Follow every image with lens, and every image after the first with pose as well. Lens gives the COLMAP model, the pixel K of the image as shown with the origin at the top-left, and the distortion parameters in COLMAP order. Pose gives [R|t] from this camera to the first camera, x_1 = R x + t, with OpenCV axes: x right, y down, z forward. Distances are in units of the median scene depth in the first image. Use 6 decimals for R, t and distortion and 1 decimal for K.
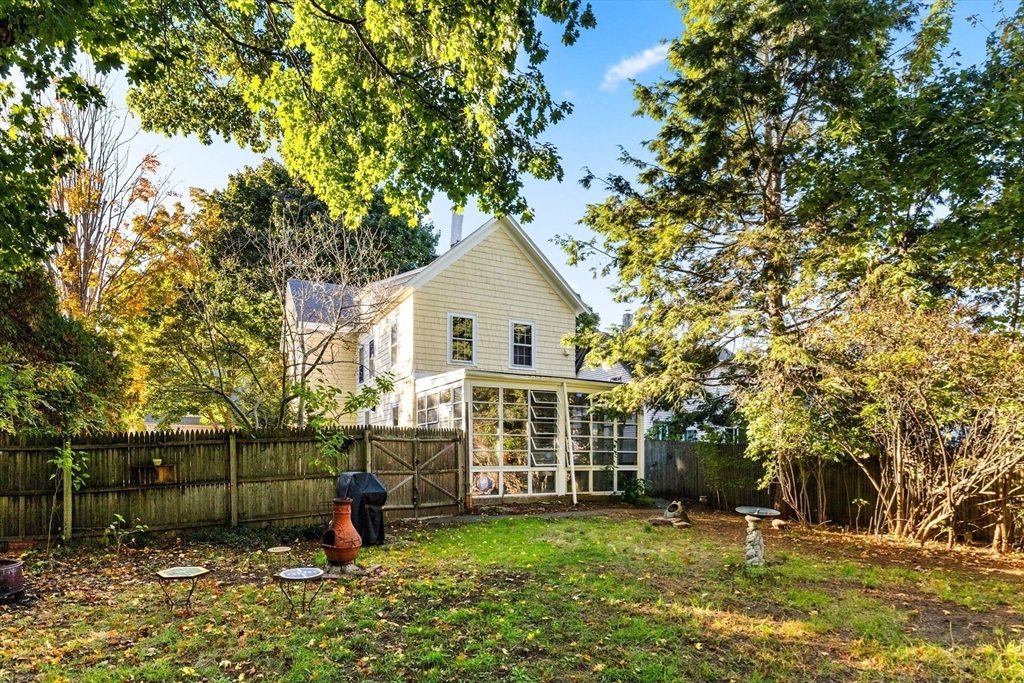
lens RADIAL K [[469.9, 0, 503.4], [0, 469.9, 326.8], [0, 0, 1]] dist [-0.001436, -0.000434]
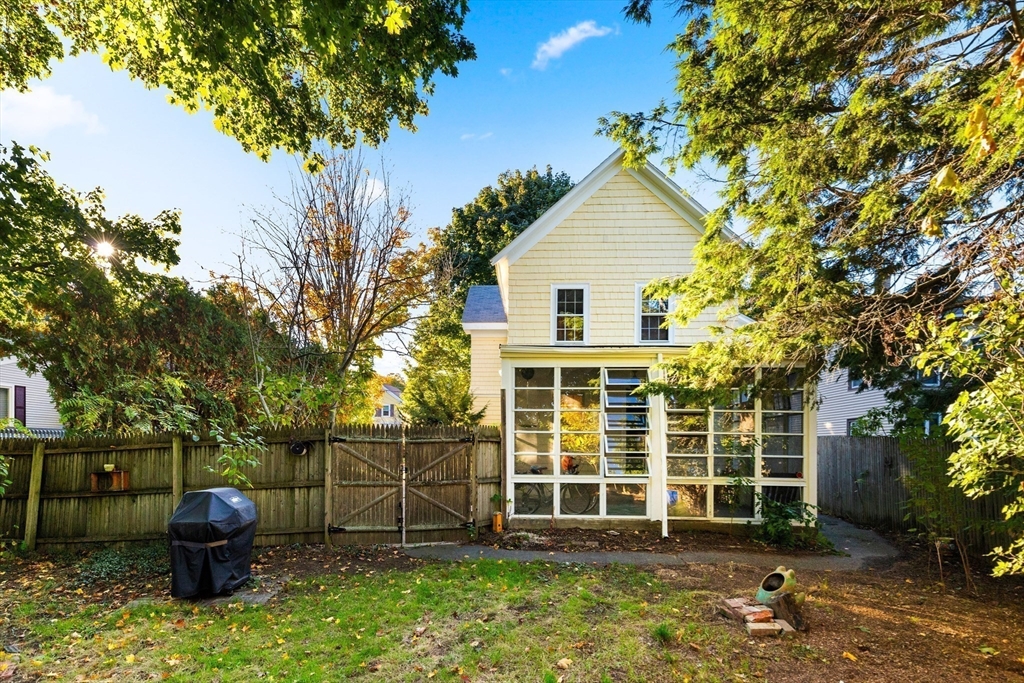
lens RADIAL K [[464.1, 0, 511.8], [0, 464.1, 364.0], [0, 0, 1]] dist [0.004291, 0.000541]
pose [[0.896617, -0.075958, -0.436243, 0.289012], [0.111984, 0.992049, 0.057429, 0.092513], [0.428412, -0.100344, 0.897994, 0.405818]]
